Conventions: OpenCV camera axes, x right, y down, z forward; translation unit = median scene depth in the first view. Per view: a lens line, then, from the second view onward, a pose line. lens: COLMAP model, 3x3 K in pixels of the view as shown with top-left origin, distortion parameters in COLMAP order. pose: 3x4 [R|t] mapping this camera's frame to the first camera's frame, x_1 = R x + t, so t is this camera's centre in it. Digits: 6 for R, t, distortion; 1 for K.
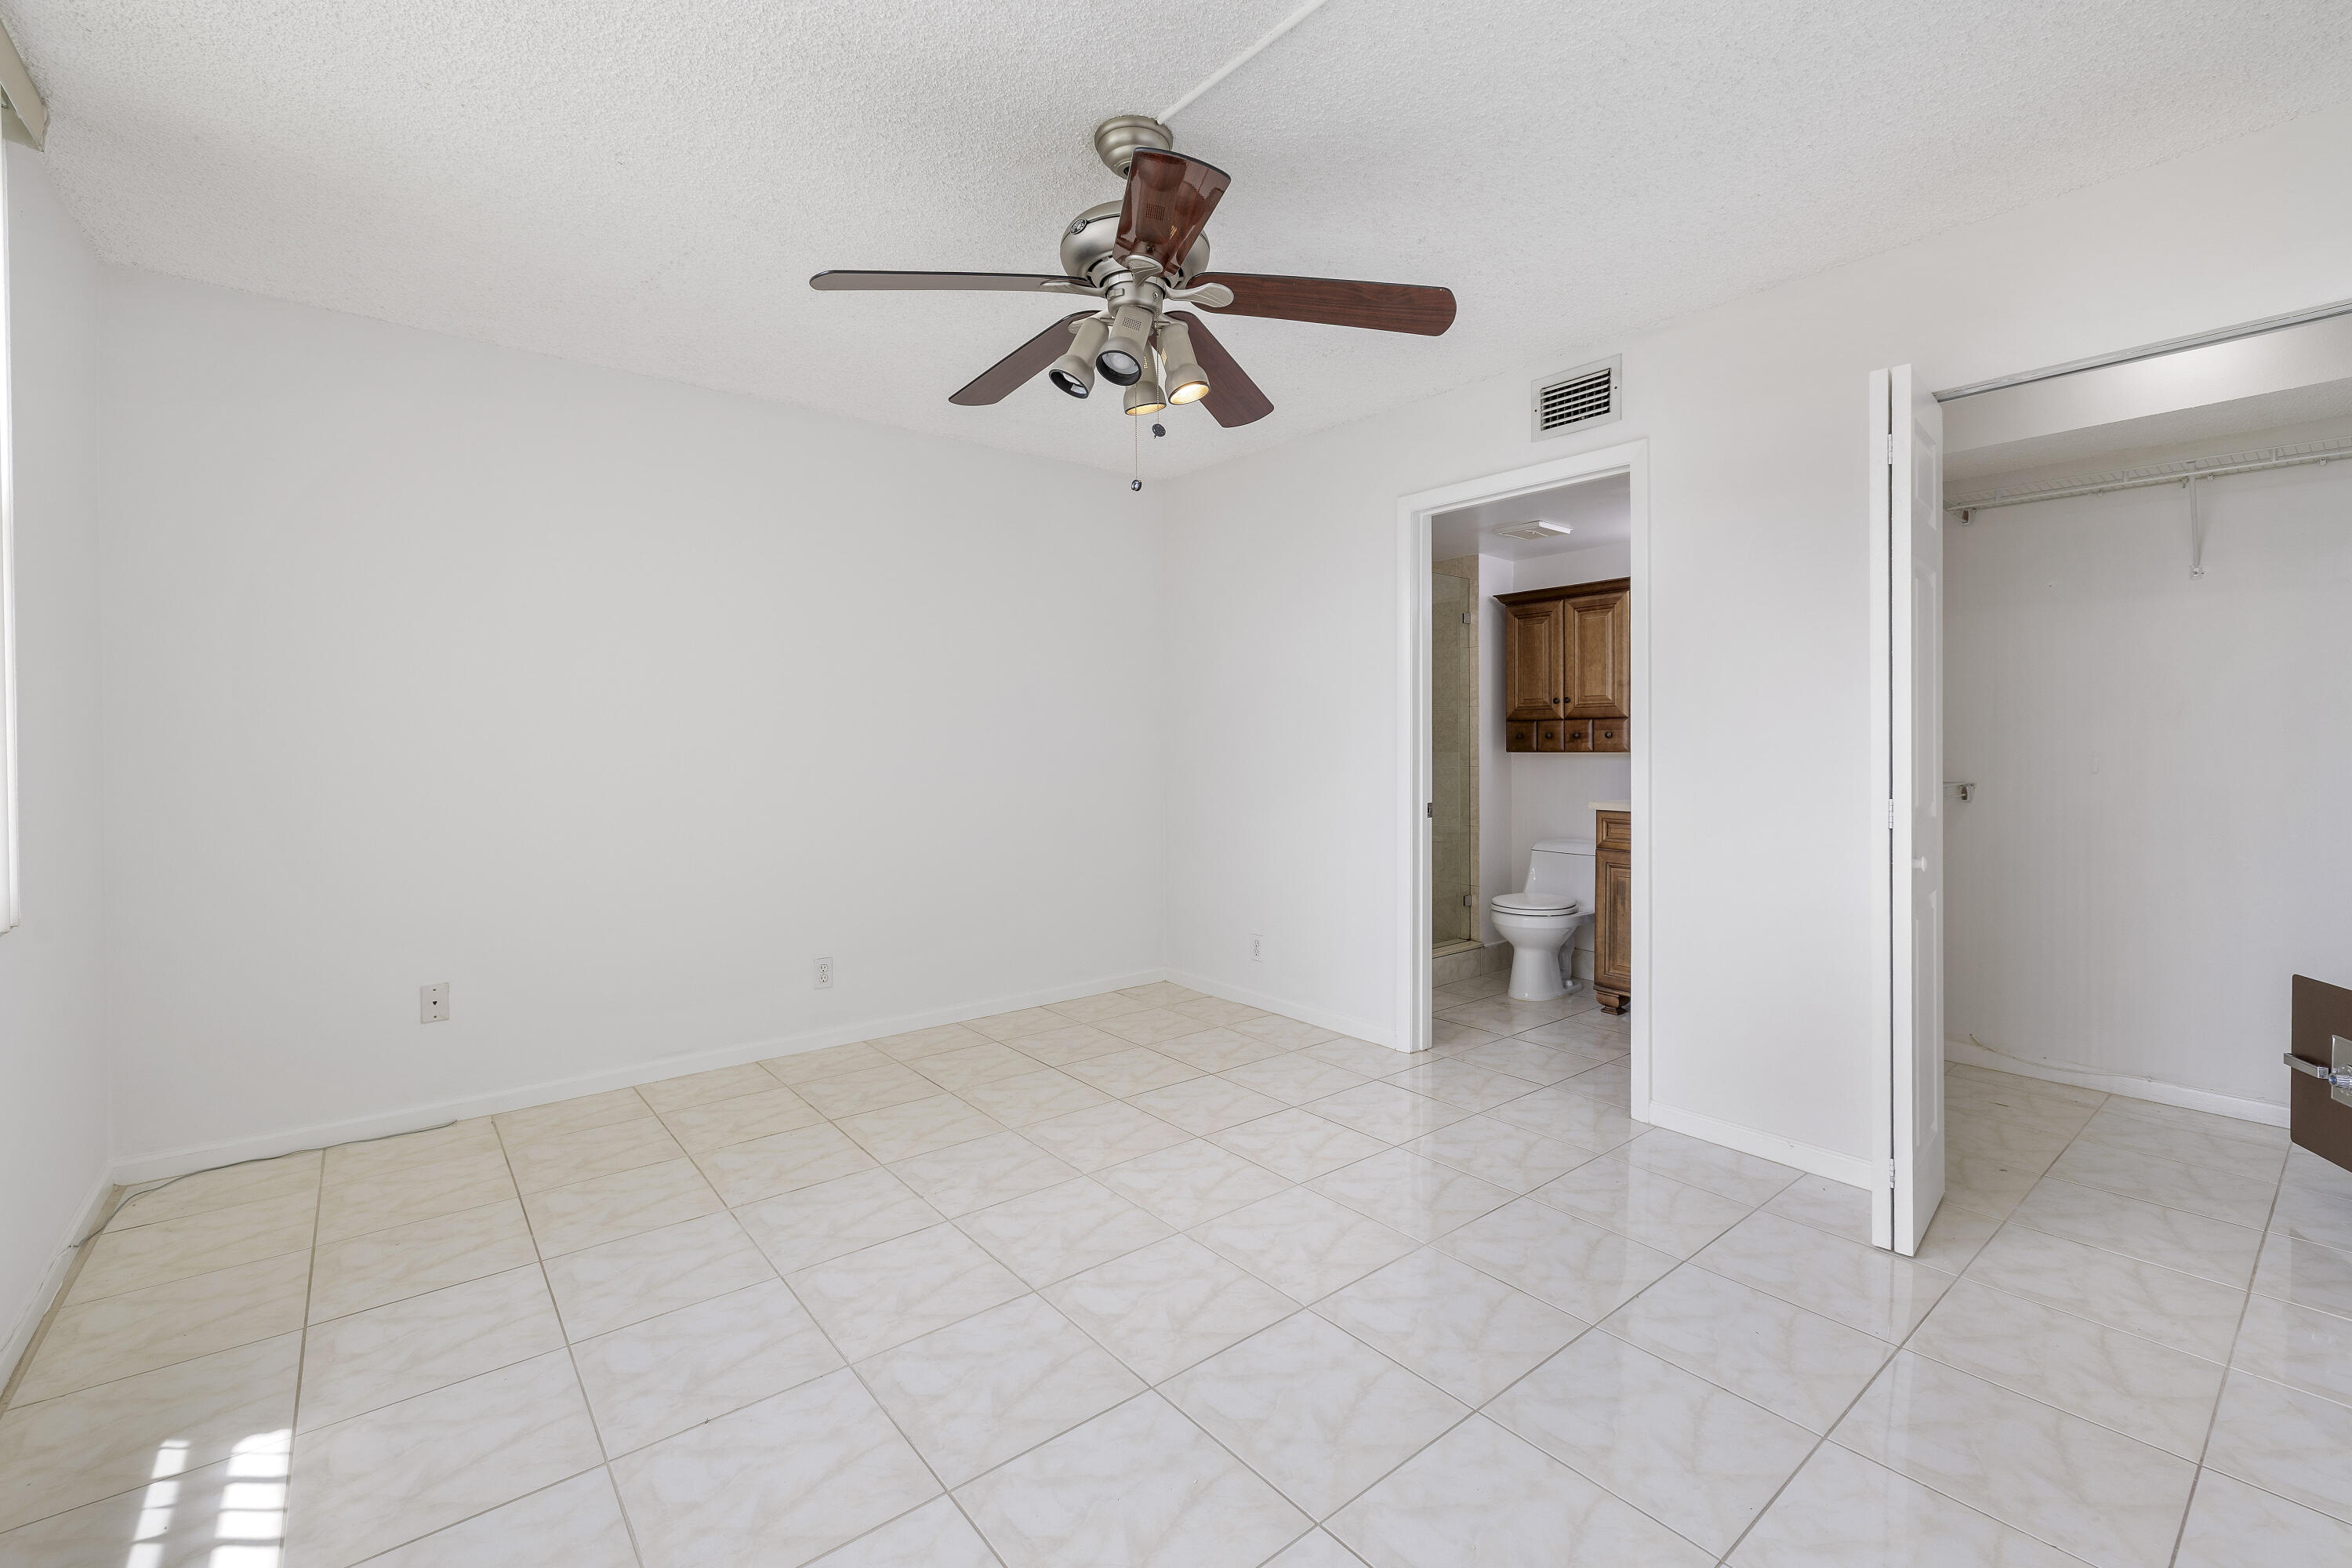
lens RADIAL K [[998.5, 0, 1164.7], [0, 998.5, 757.1], [0, 0, 1]] dist [0.000002, -0.000089]
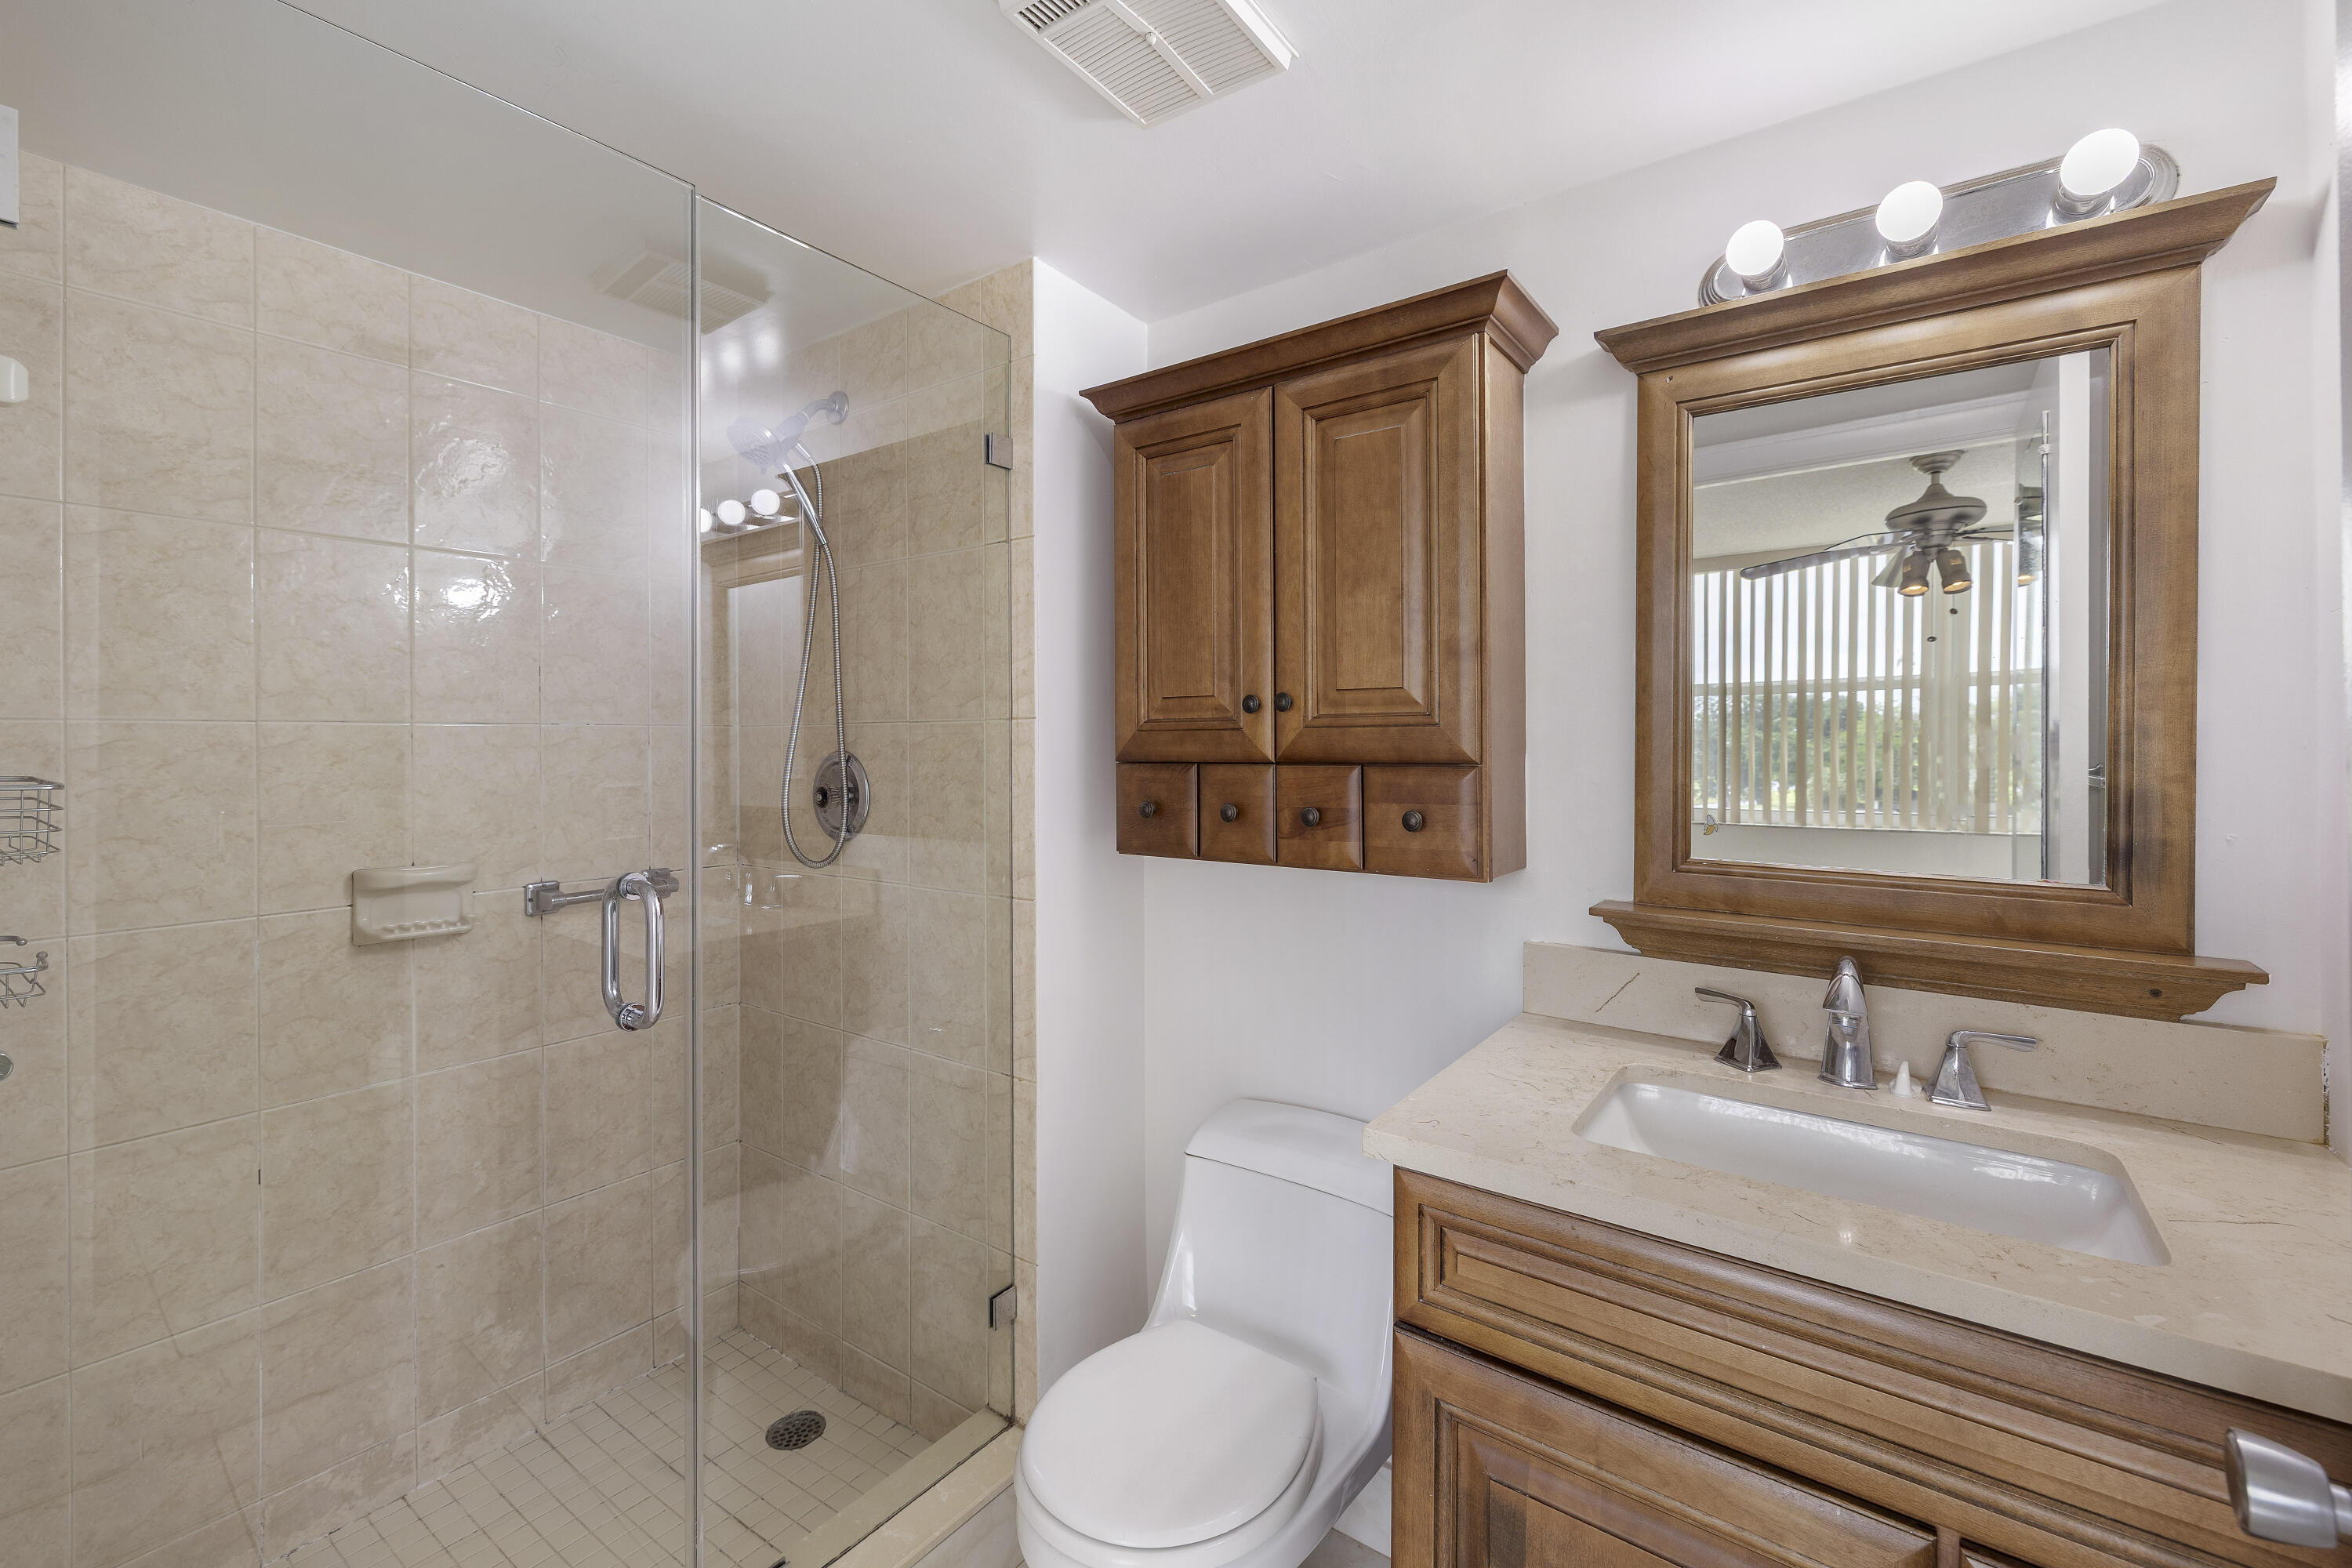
lens RADIAL K [[998.5, 0, 1164.7], [0, 998.5, 757.1], [0, 0, 1]] dist [0.000002, -0.000089]
pose [[0.965261, -0.003764, 0.261259, 0.281499], [0.003902, 0.999992, -0.000010, -0.039428], [-0.261257, 0.001029, 0.965269, 0.698588]]
